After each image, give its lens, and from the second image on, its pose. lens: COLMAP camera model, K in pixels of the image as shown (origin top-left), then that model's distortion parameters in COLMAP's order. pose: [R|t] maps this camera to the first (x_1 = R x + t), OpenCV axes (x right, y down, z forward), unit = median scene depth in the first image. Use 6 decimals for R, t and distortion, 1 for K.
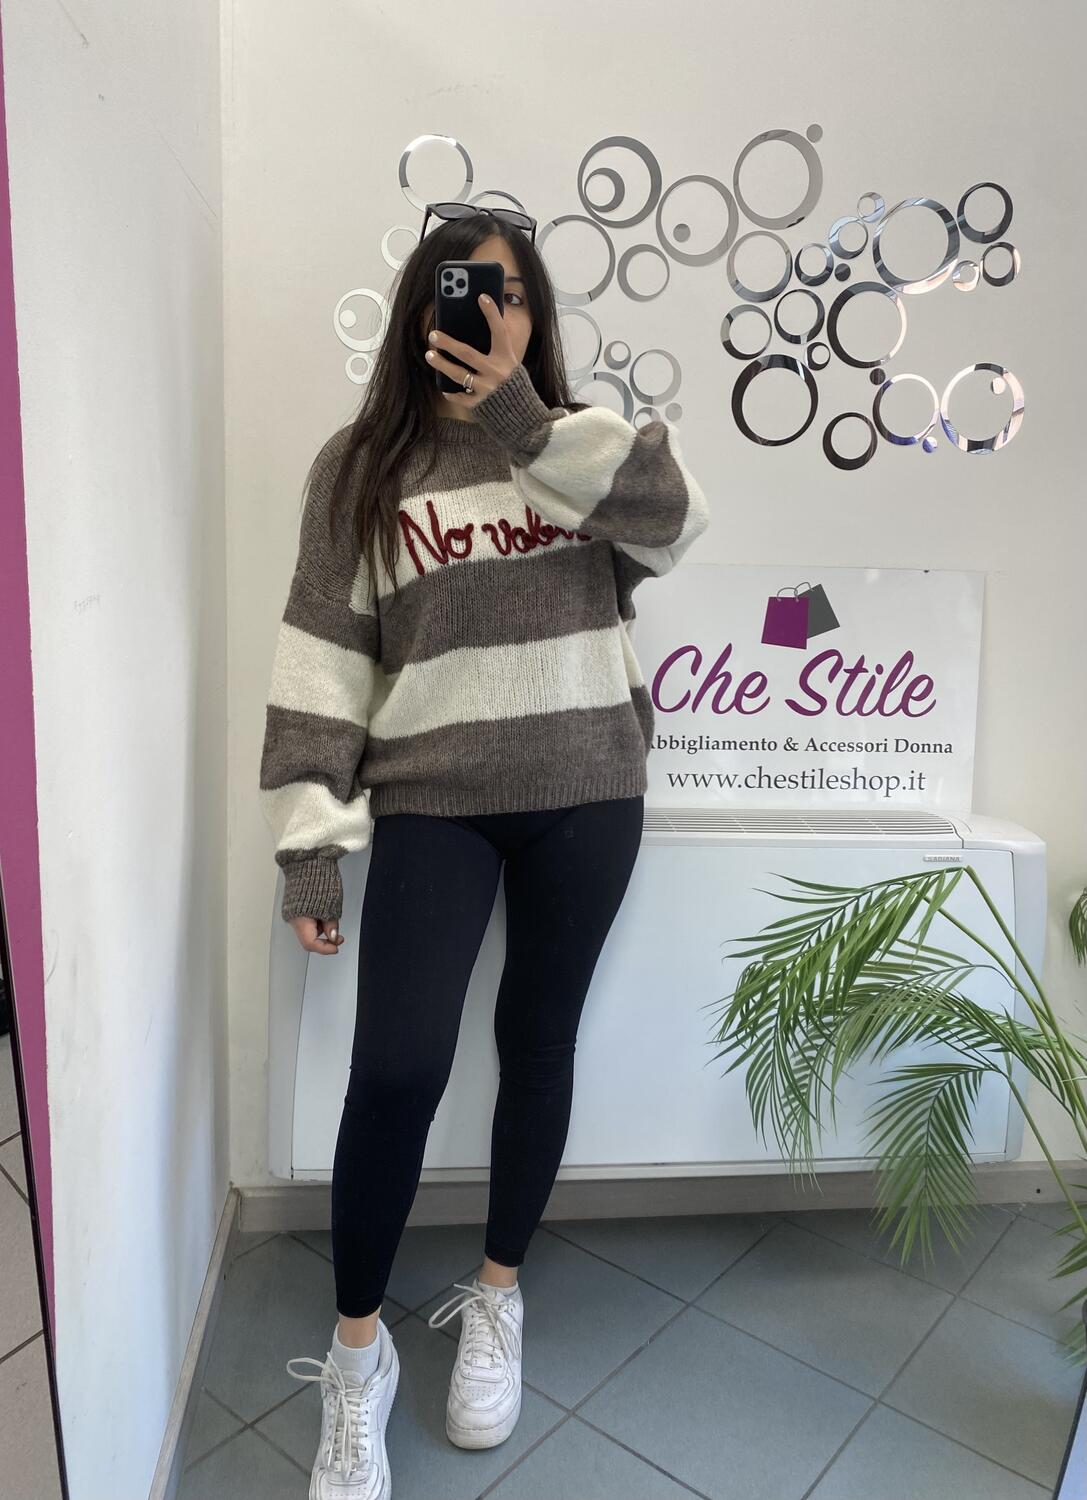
lens RADIAL K [[1159.7, 0, 505.0], [0, 1159.7, 737.4], [0, 0, 1]] dist [-0.002351, -0.015862]
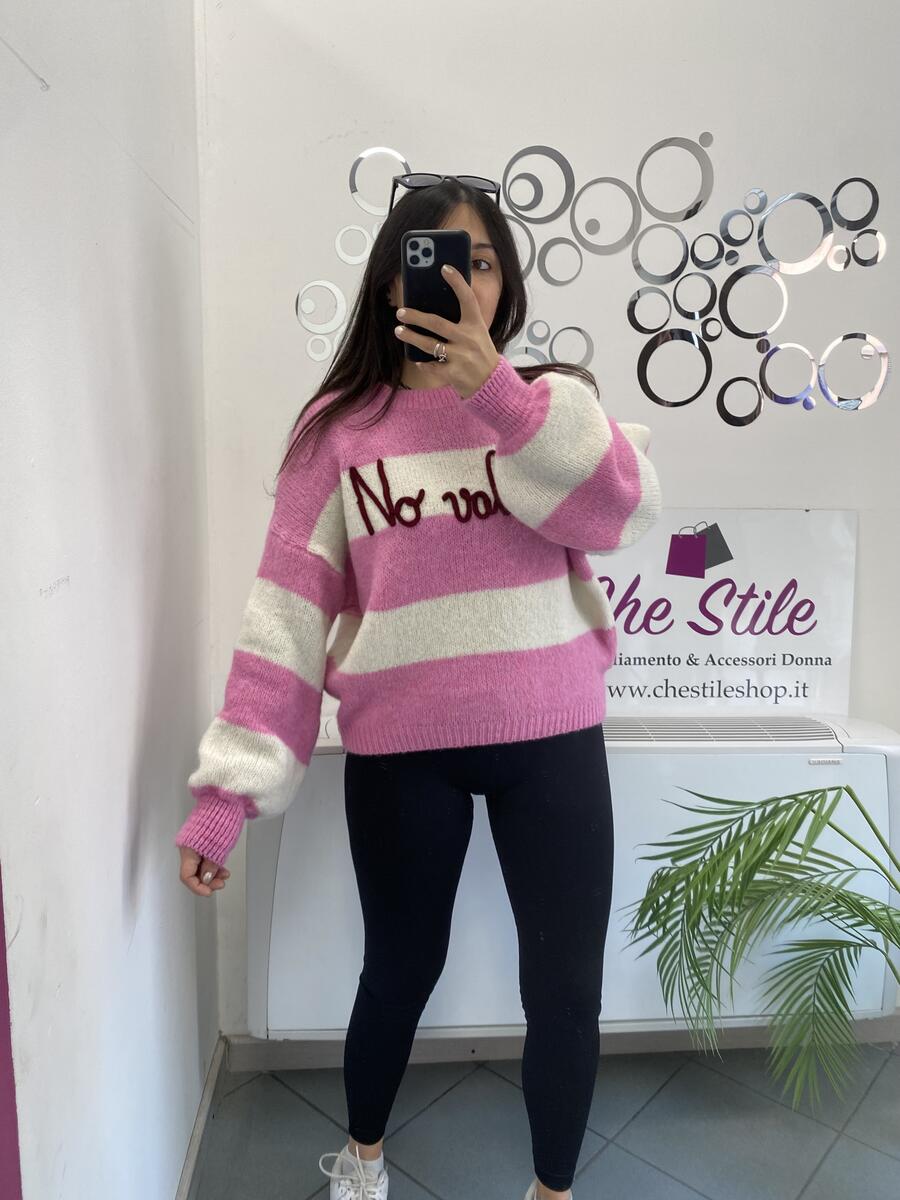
lens RADIAL K [[905.2, 0, 445.5], [0, 905.2, 596.1], [0, 0, 1]] dist [-0.018657, 0.002338]
pose [[0.999686, -0.010761, -0.022636, 0.019515], [0.010550, 0.999900, -0.009428, -0.053092], [0.022735, 0.009186, 0.999699, 0.085725]]
